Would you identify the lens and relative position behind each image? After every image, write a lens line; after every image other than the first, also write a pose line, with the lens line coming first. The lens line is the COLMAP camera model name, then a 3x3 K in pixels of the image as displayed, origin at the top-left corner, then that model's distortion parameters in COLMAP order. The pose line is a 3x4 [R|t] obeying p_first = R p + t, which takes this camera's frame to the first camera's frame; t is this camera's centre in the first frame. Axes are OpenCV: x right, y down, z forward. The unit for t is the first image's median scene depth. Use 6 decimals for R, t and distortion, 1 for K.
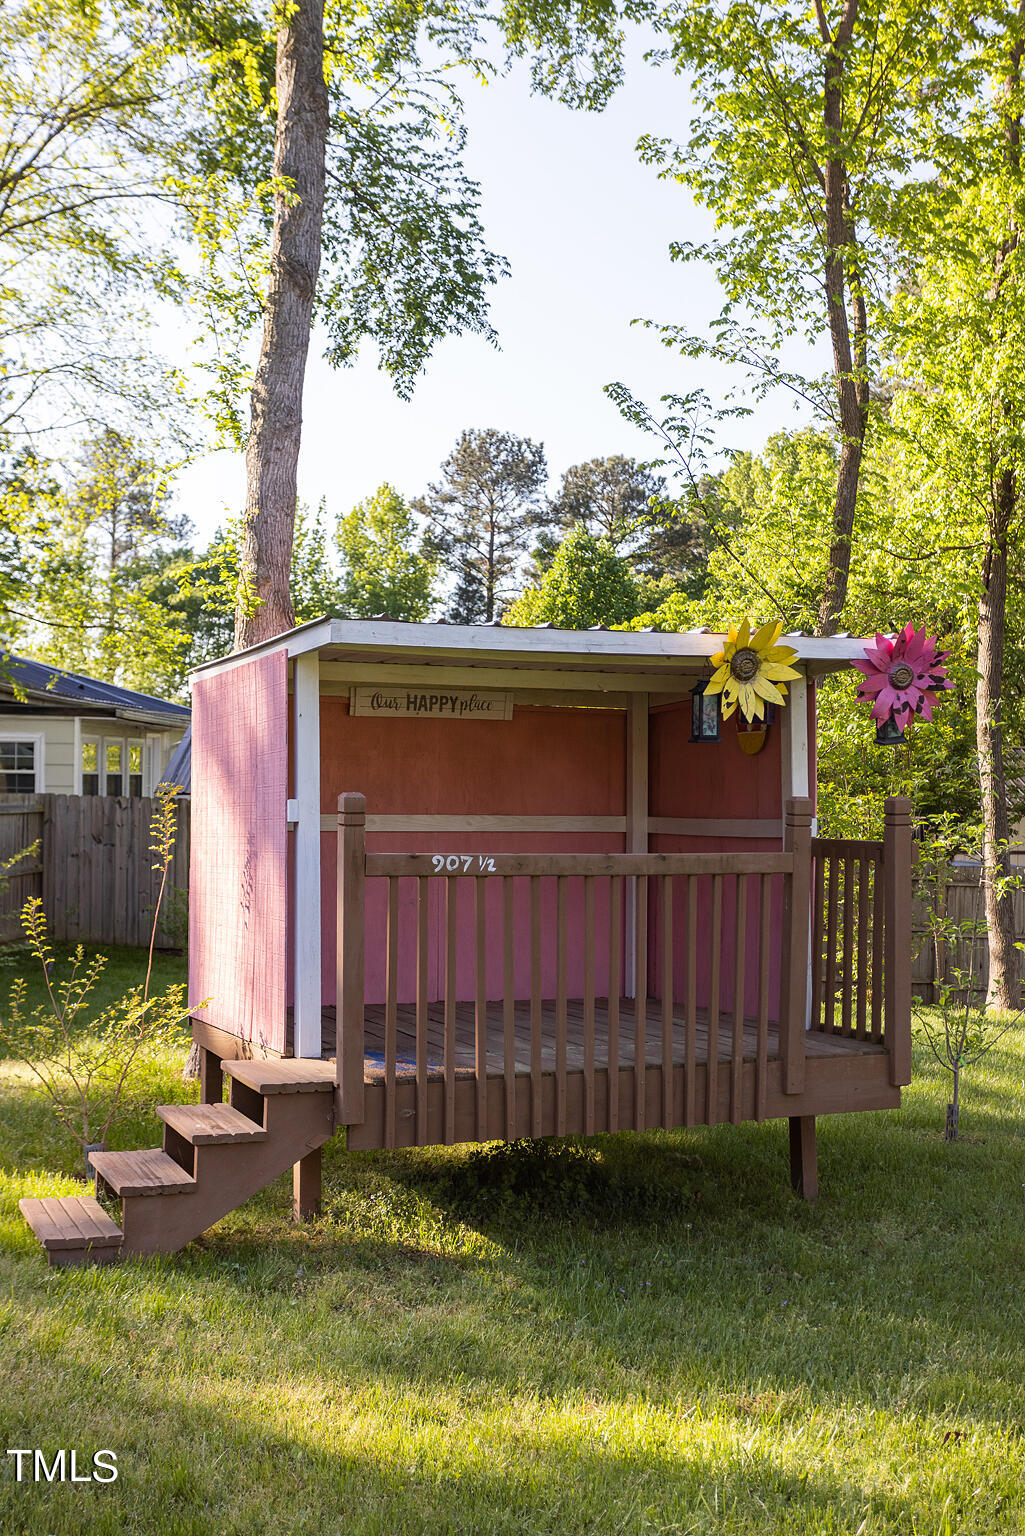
lens RADIAL K [[2148.7, 0, 512.5], [0, 2148.7, 768.0], [0, 0, 1]] dist [0.027072, 0.003493]
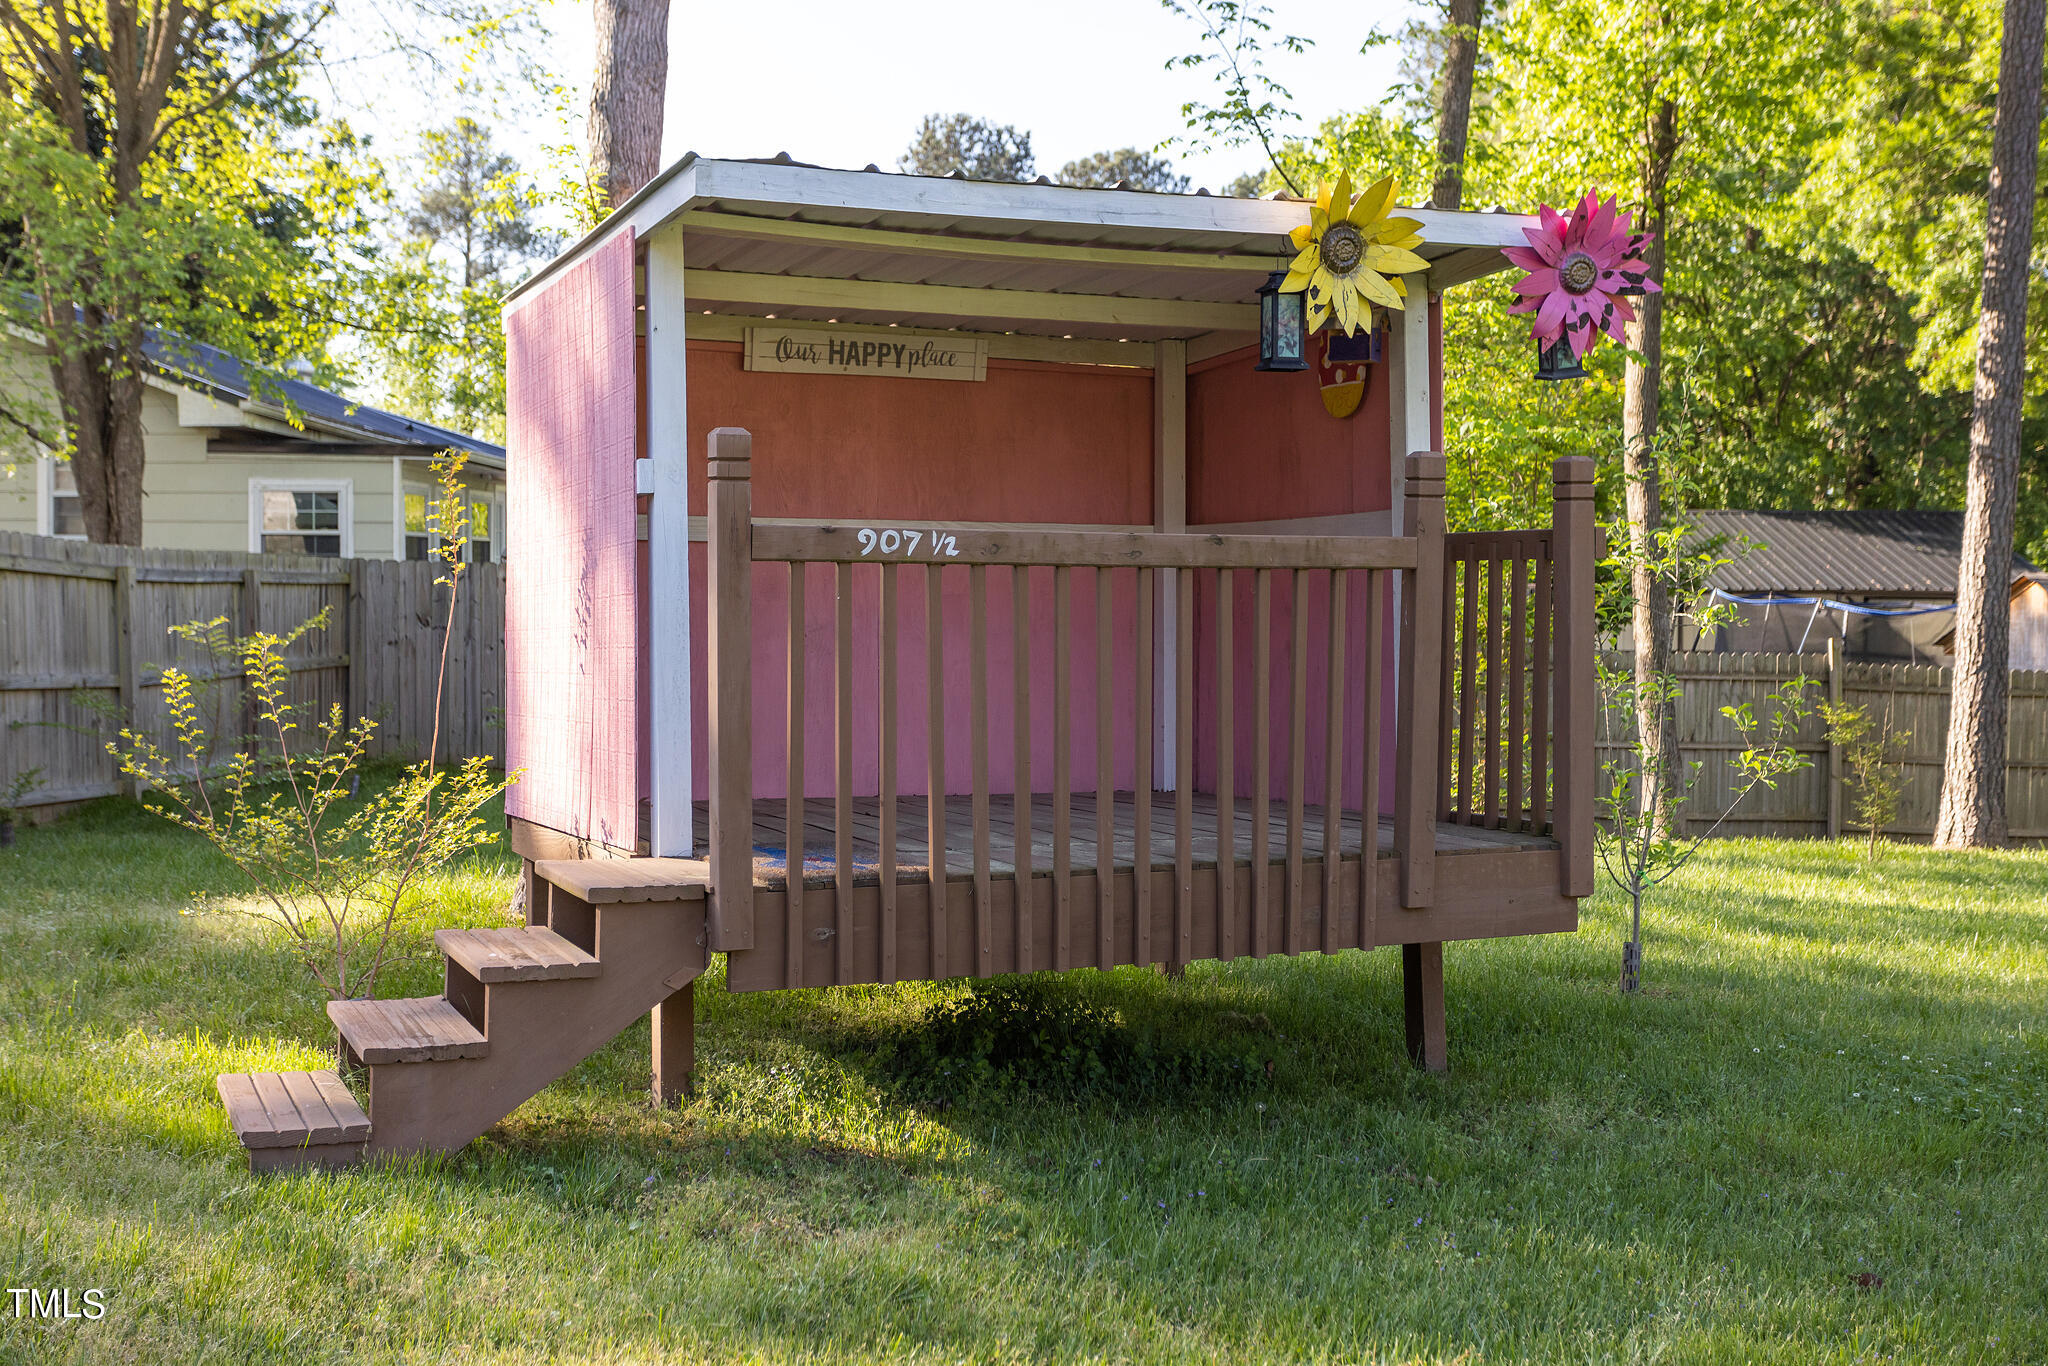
lens RADIAL K [[2865.0, 0, 1031.7], [0, 2865.0, 614.4], [0, 0, 1]] dist [0.027072, 0.003493]
pose [[0.999885, -0.006155, 0.013884, 0.001972], [0.005783, 0.999628, 0.026659, 0.039774], [-0.014043, -0.026576, 0.999548, 0.138193]]
